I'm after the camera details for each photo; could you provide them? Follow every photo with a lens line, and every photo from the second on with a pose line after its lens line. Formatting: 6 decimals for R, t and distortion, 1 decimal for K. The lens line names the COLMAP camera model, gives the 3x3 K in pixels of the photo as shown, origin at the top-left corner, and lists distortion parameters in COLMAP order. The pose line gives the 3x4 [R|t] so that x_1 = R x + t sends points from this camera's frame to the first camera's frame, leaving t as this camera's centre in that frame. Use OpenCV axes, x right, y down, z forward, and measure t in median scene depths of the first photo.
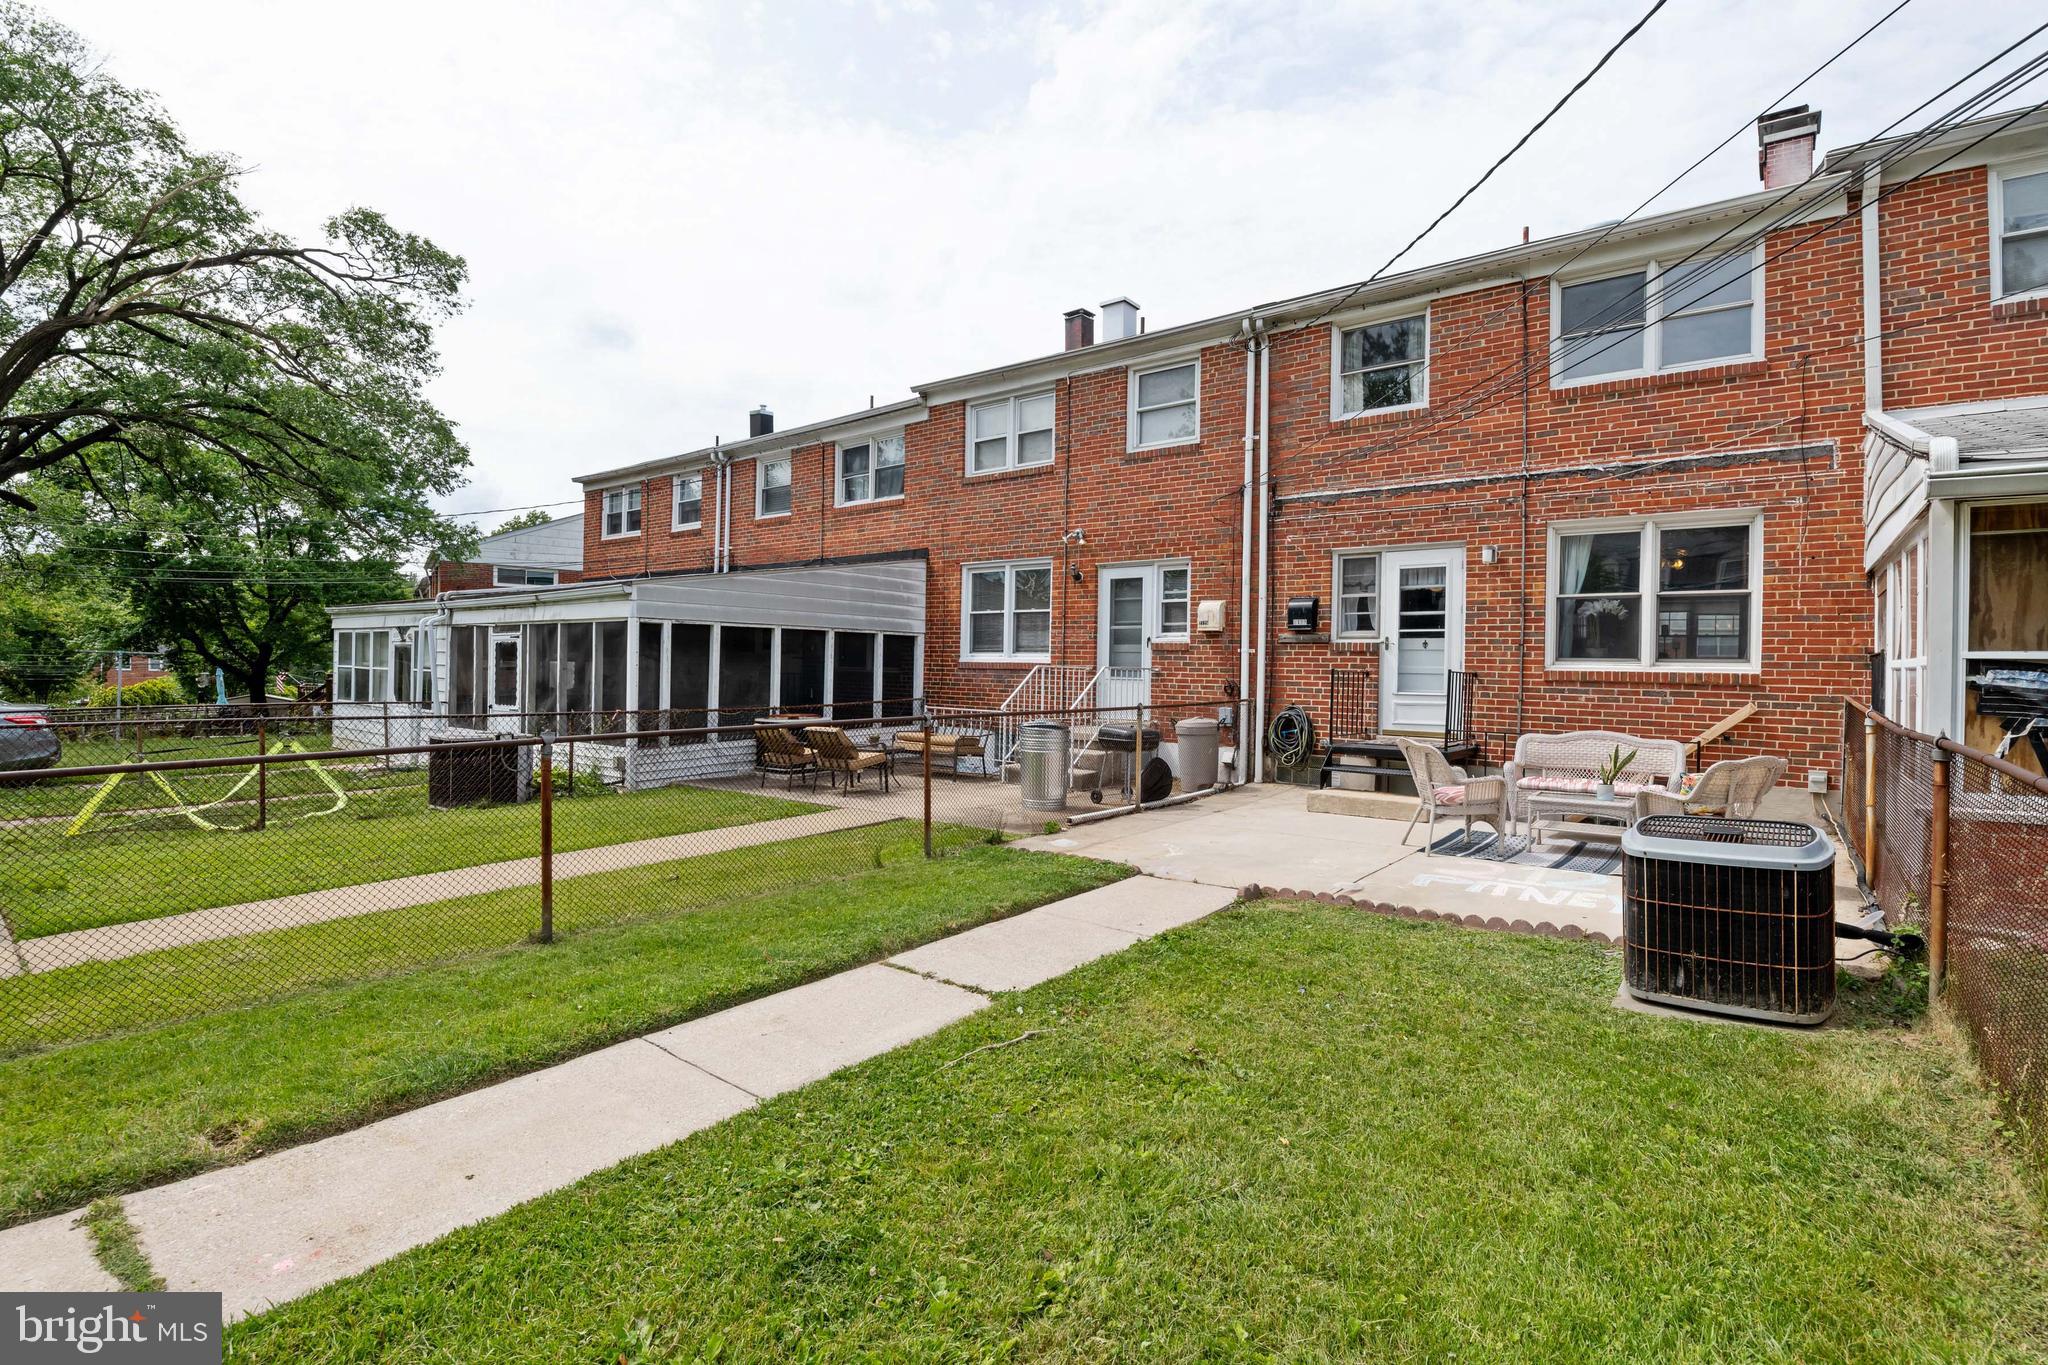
lens RADIAL K [[933.7, 0, 1035.1], [0, 933.7, 712.2], [0, 0, 1]] dist [-0.016917, -0.001624]
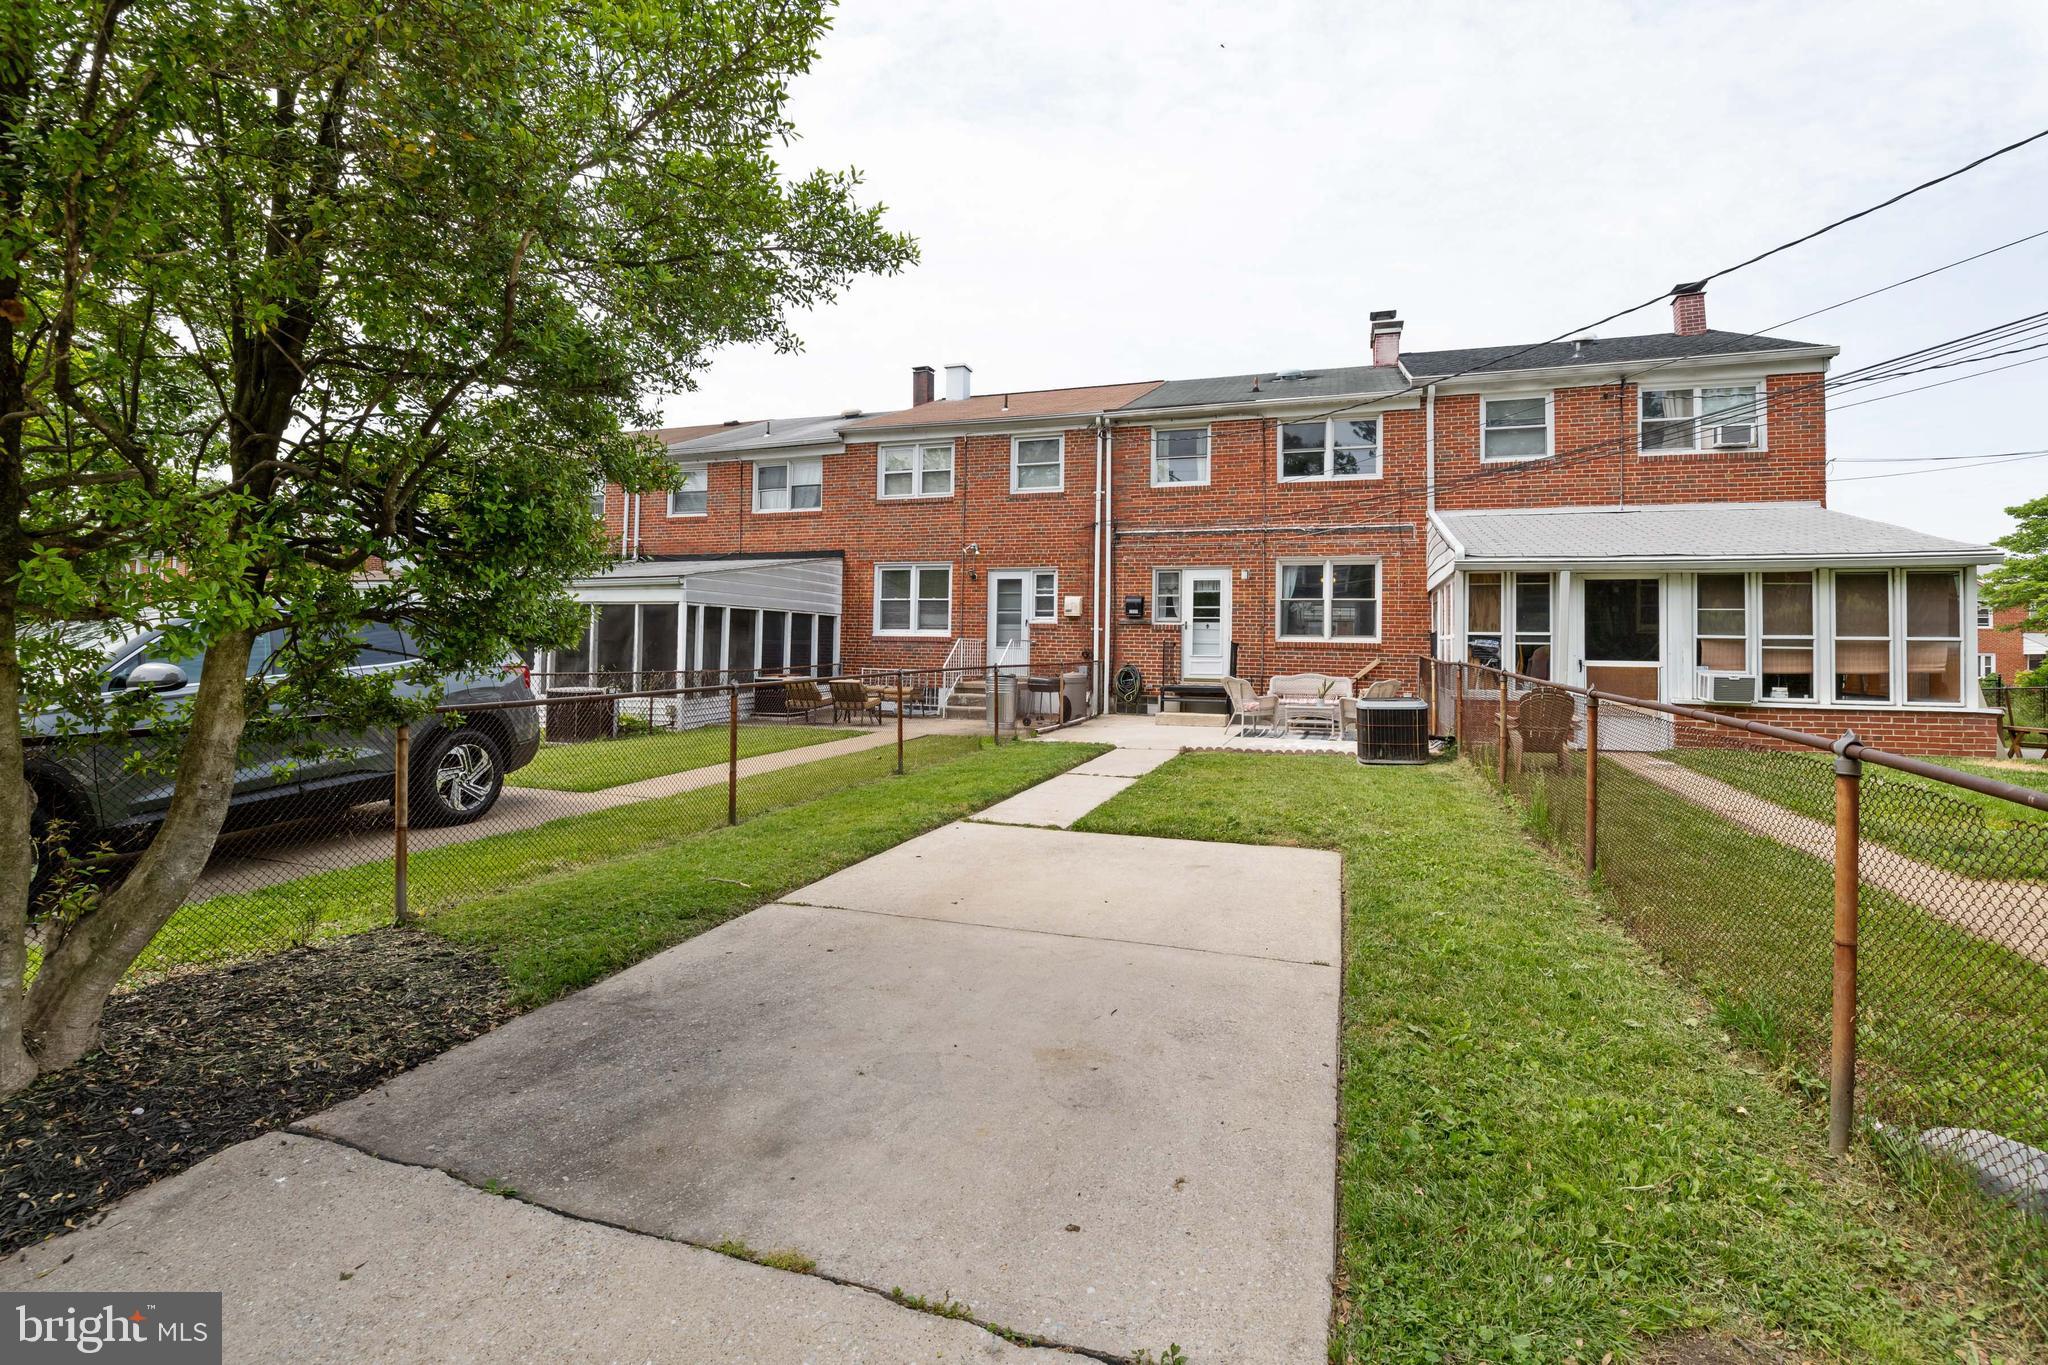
lens RADIAL K [[882.1, 0, 1032.5], [0, 882.1, 680.1], [0, 0, 1]] dist [-0.000569, -0.000427]
pose [[0.946546, -0.012771, 0.322315, -0.351346], [0.014415, 0.999892, -0.002716, 0.021317], [-0.322245, 0.007217, 0.946629, -0.355332]]
